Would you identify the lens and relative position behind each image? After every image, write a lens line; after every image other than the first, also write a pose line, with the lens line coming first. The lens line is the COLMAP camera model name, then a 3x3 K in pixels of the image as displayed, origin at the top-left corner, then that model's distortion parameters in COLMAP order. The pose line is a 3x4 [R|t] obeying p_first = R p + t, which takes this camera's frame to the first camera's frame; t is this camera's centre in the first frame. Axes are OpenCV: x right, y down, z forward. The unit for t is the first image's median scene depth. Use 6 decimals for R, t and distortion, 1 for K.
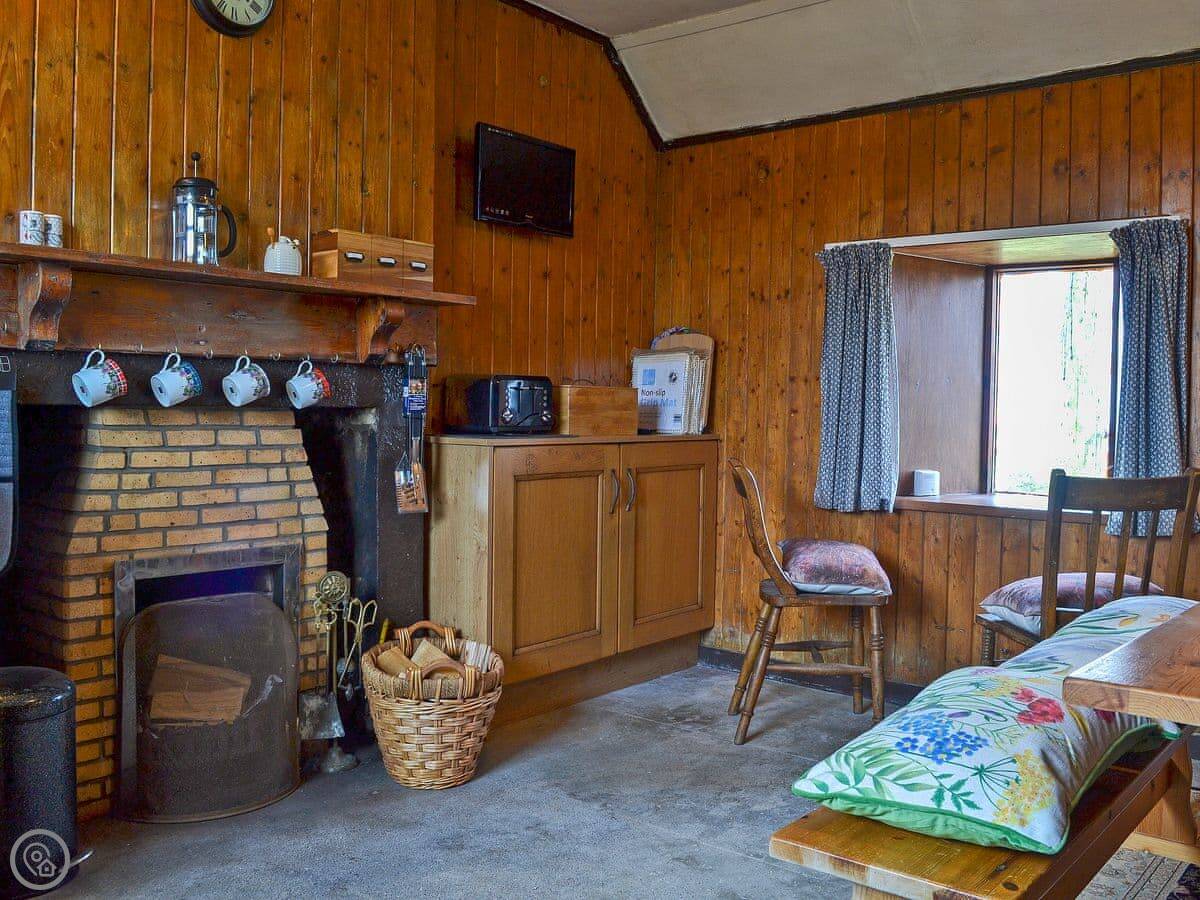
lens RADIAL K [[1058.0, 0, 653.1], [0, 1058.0, 443.4], [0, 0, 1]] dist [-0.072816, 0.006818]
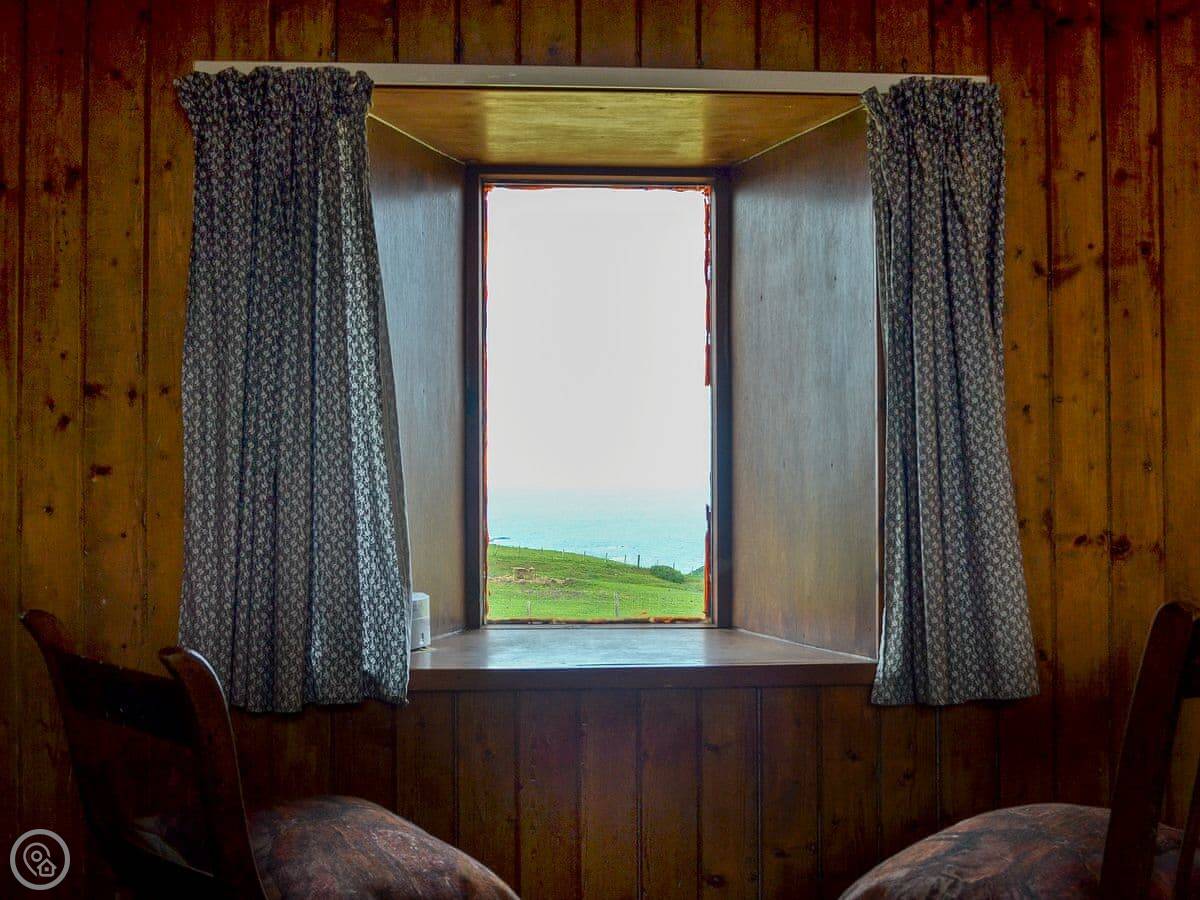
lens RADIAL K [[1453.6, 0, 599.1], [0, 1453.6, 453.6], [0, 0, 1]] dist [-0.070152, 0.000000]
pose [[0.735042, -0.017203, 0.677803, -0.104777], [0.038261, 0.999138, -0.016133, -0.021993], [-0.676941, 0.037791, 0.735066, 0.498105]]
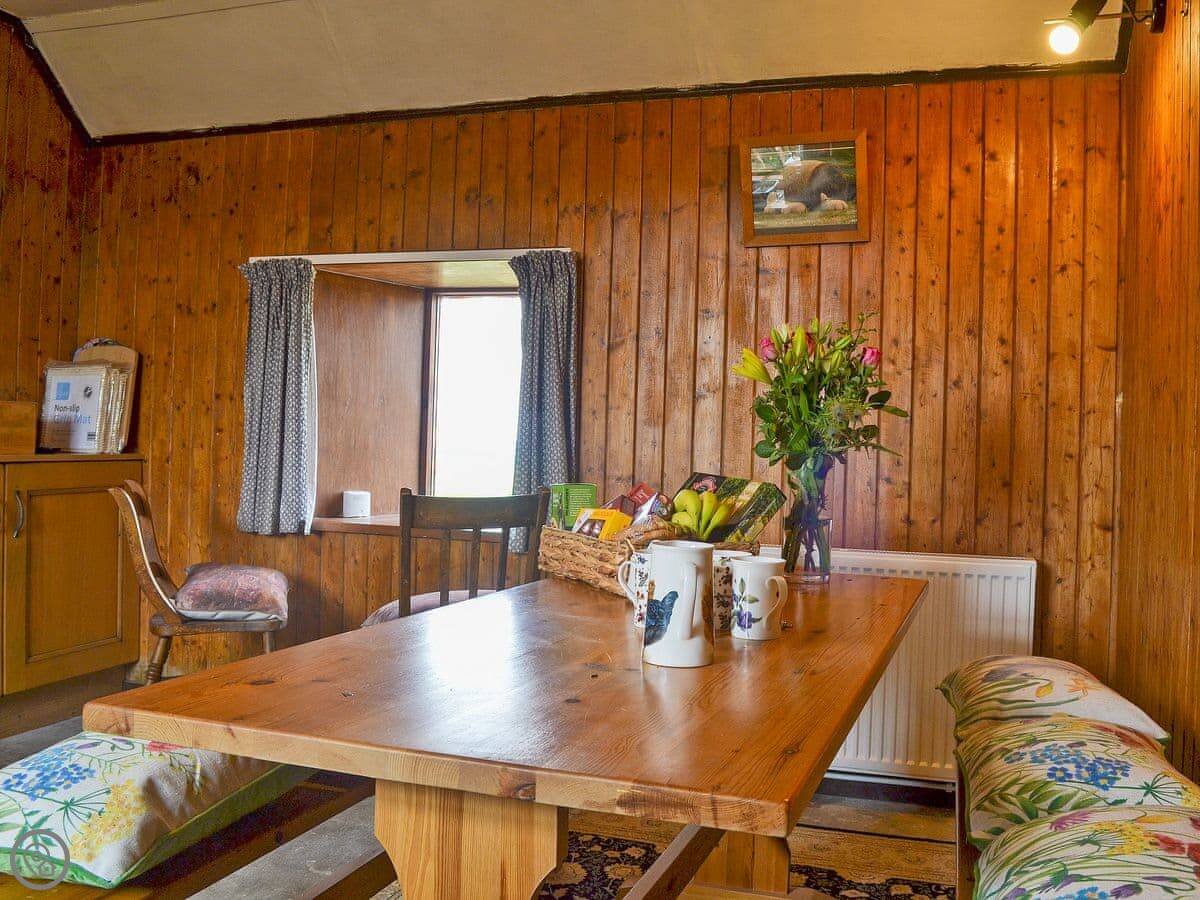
lens RADIAL K [[1058.0, 0, 636.4], [0, 1058.0, 450.2], [0, 0, 1]] dist [-0.072816, 0.006818]
pose [[0.931750, 0.006834, 0.363035, 0.150674], [-0.001218, 0.999876, -0.015696, 0.002199], [-0.363097, 0.014182, 0.931643, -0.019144]]
